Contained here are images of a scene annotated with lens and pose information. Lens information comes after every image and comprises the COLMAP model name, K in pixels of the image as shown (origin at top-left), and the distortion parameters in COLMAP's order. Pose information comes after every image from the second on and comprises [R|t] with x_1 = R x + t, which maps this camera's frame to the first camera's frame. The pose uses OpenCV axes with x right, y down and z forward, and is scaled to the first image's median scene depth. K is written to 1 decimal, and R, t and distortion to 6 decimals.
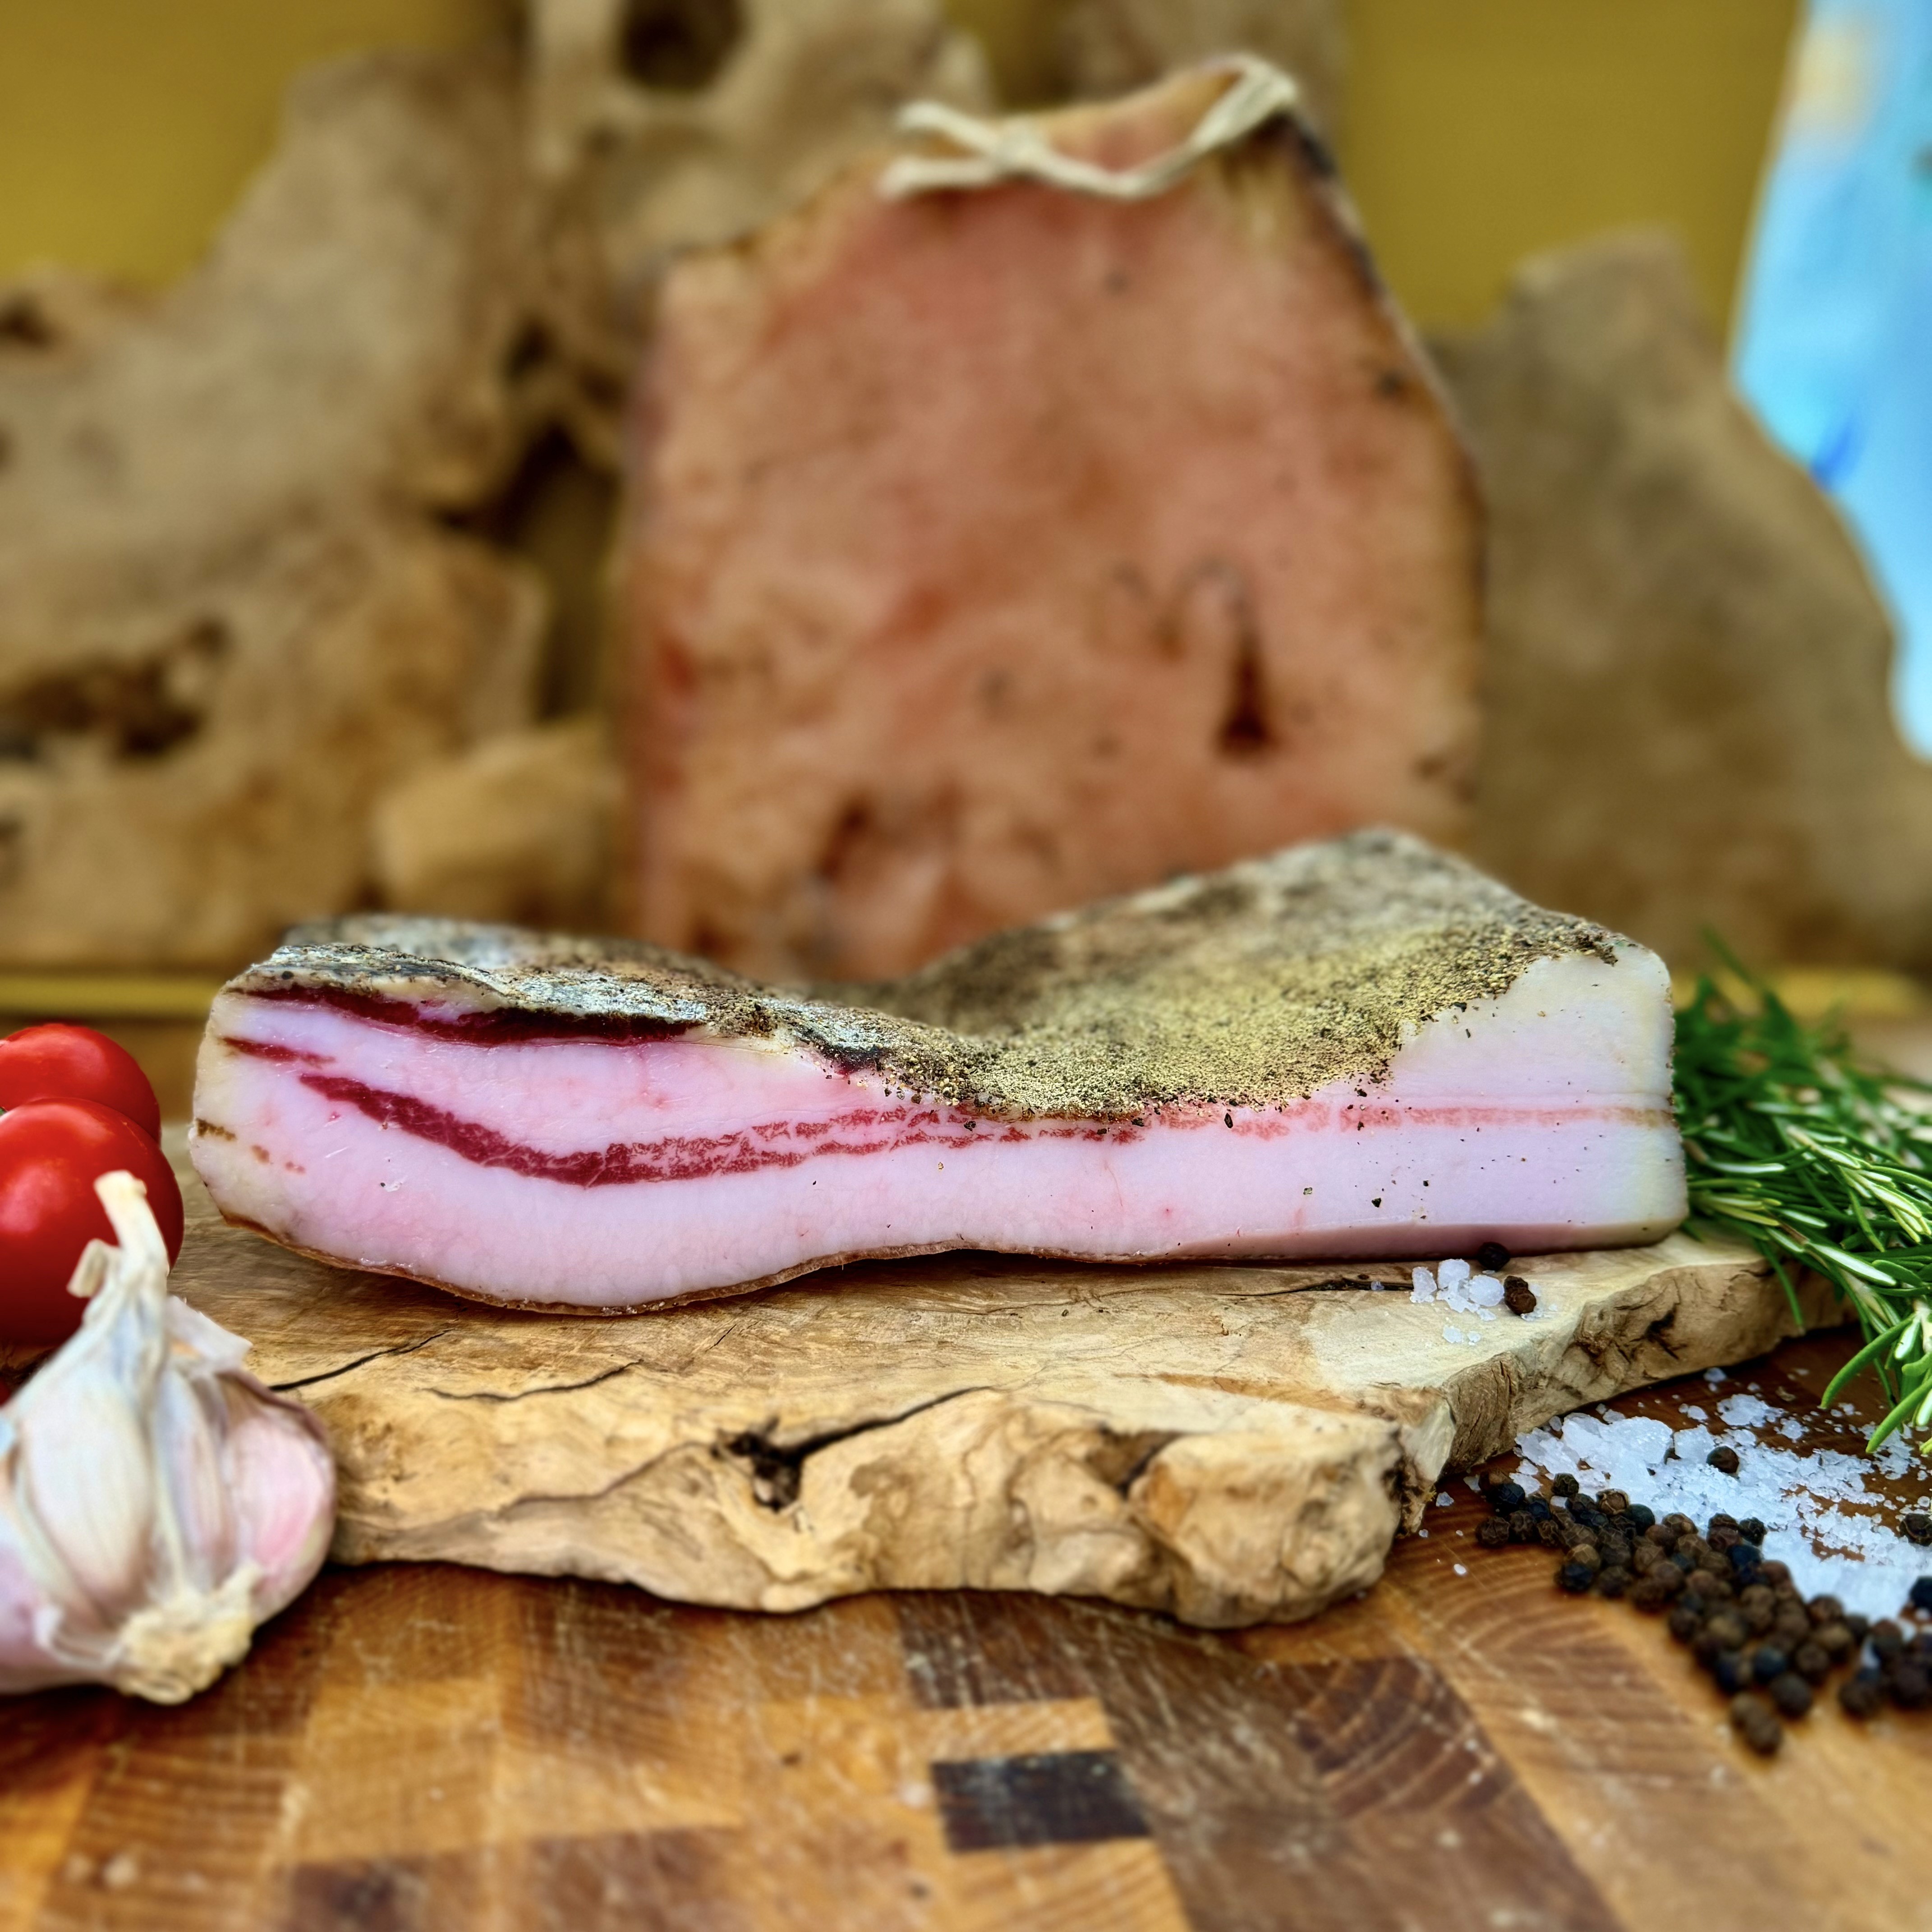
lens RADIAL K [[1977.8, 0, 966.9], [0, 1977.8, 946.9], [0, 0, 1]] dist [-0.051246, 0.000000]
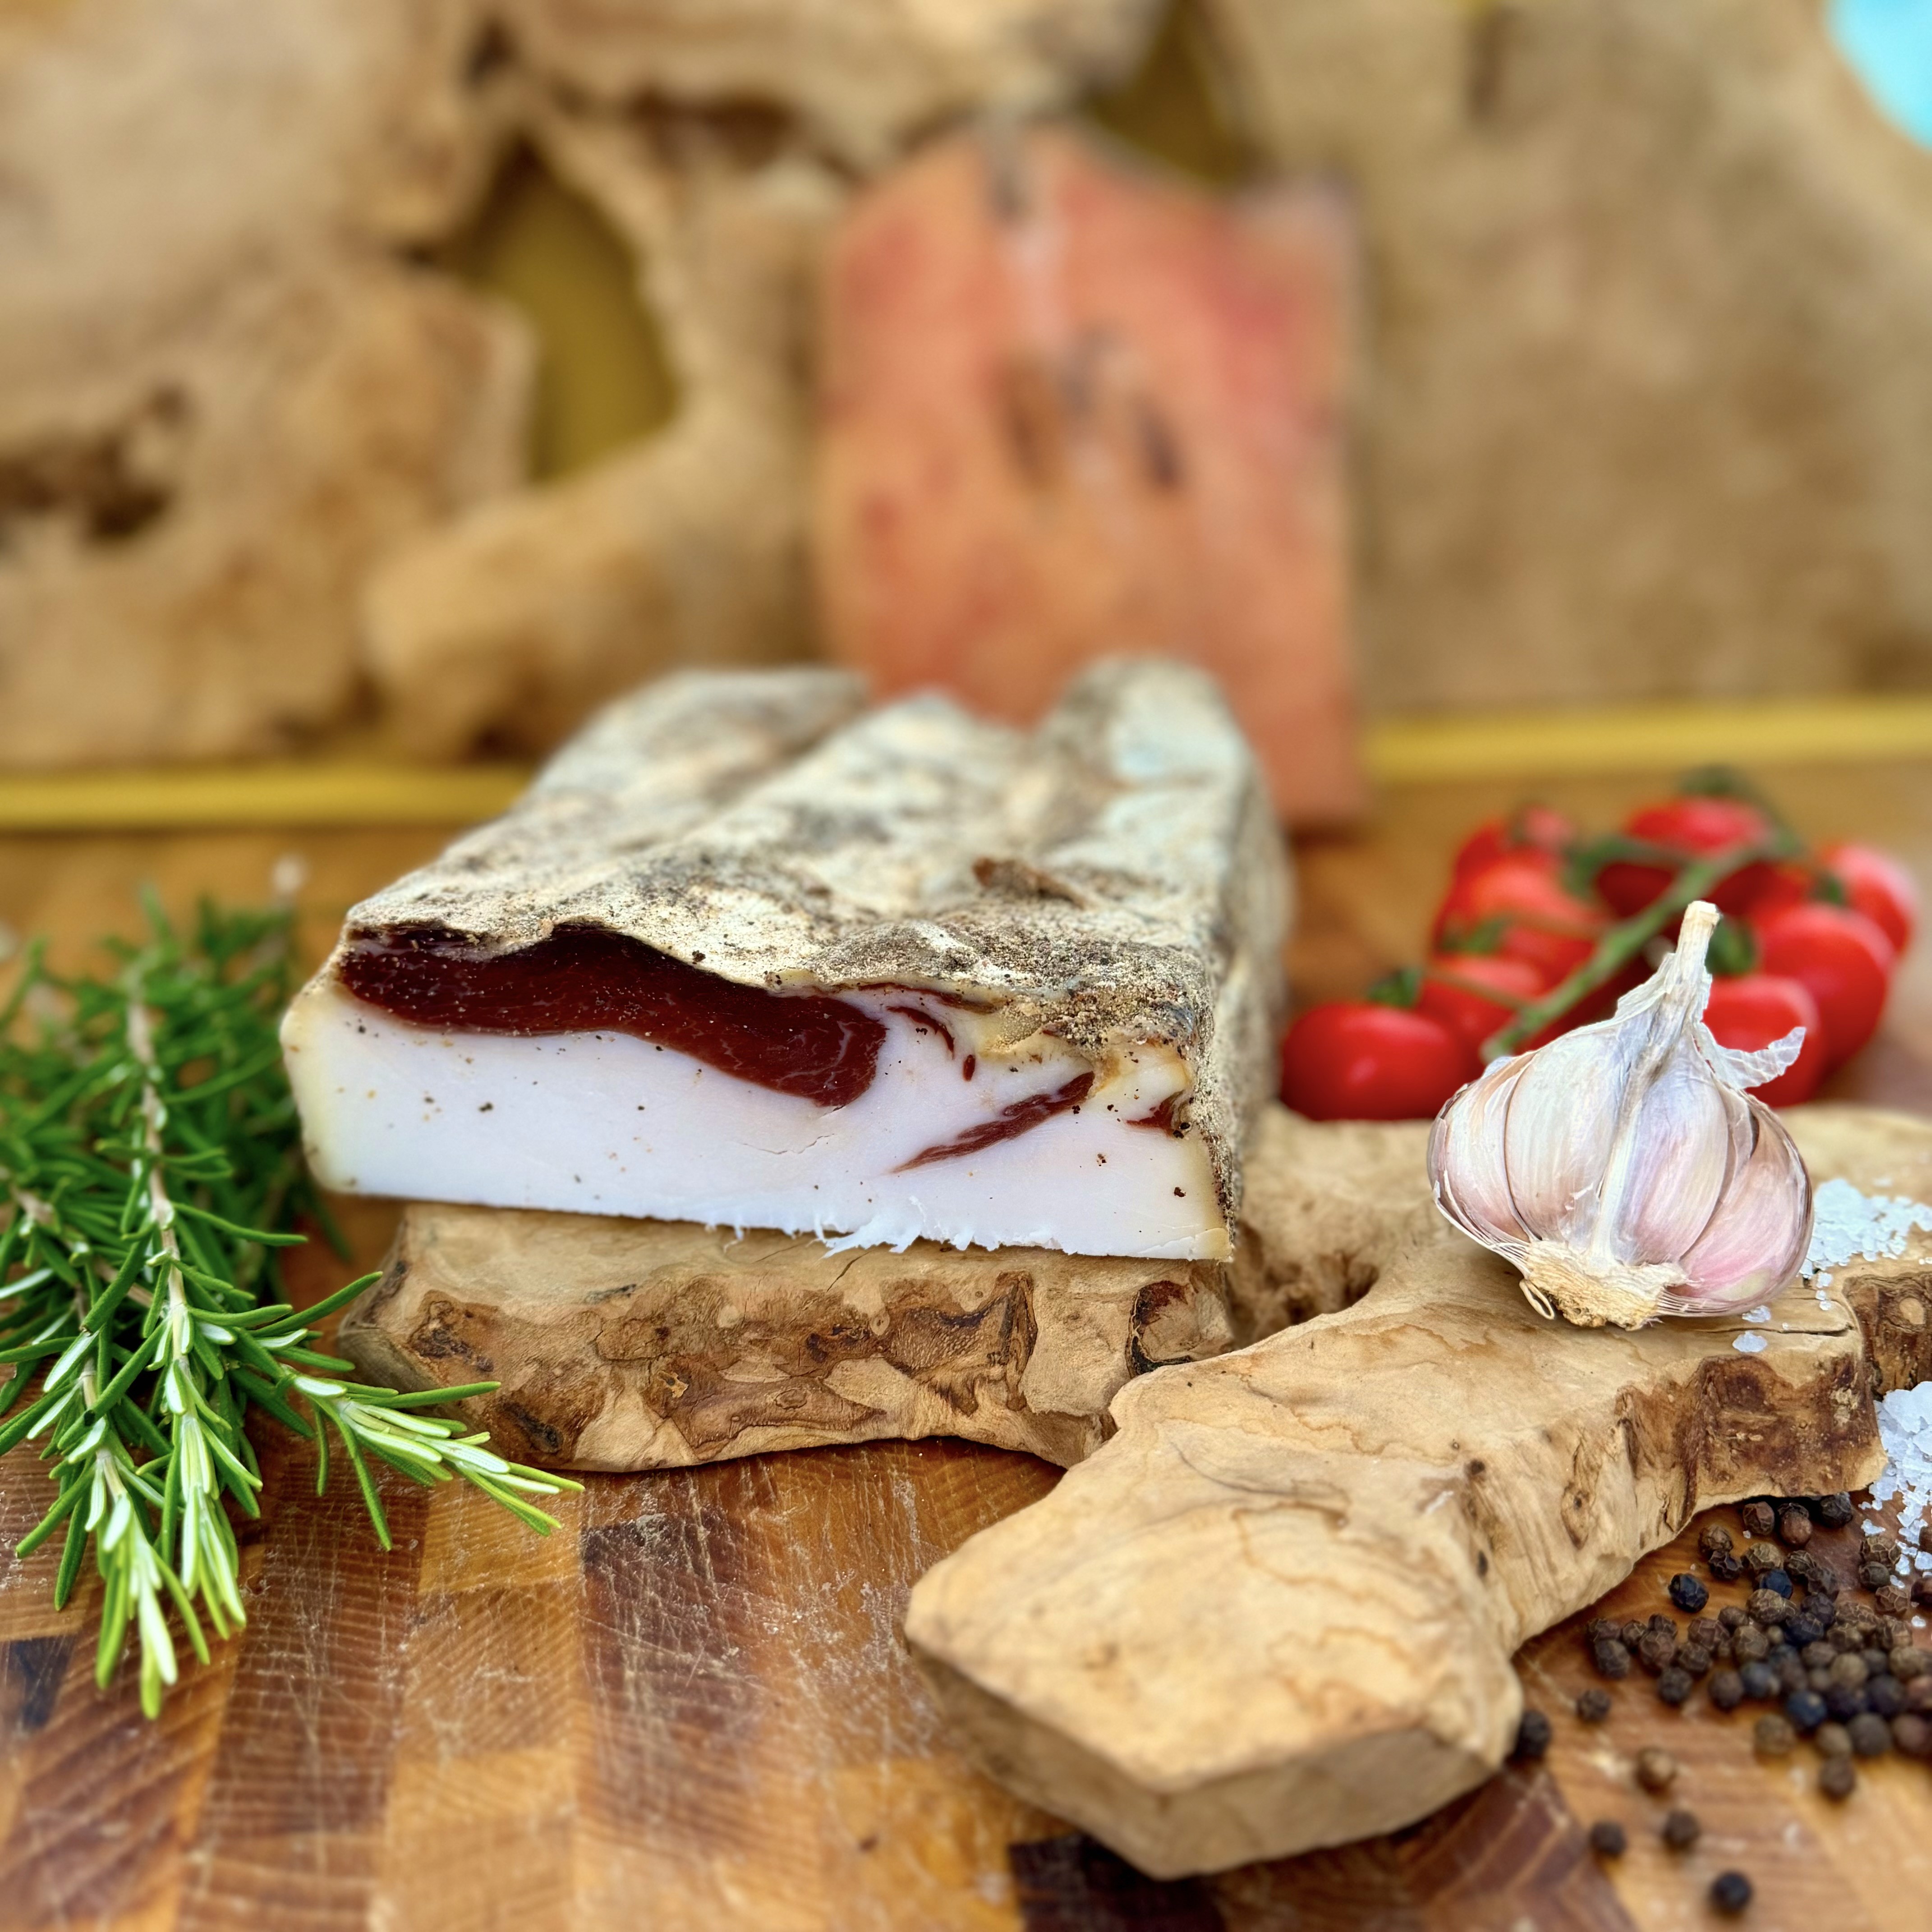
lens RADIAL K [[1977.8, 0, 966.6], [0, 1977.8, 960.6], [0, 0, 1]] dist [-0.051246, 0.000000]
pose [[0.999535, -0.027310, -0.013583, -0.011468], [0.029651, 0.974429, 0.222731, -0.216857], [0.007152, -0.223030, 0.974785, 0.106091]]
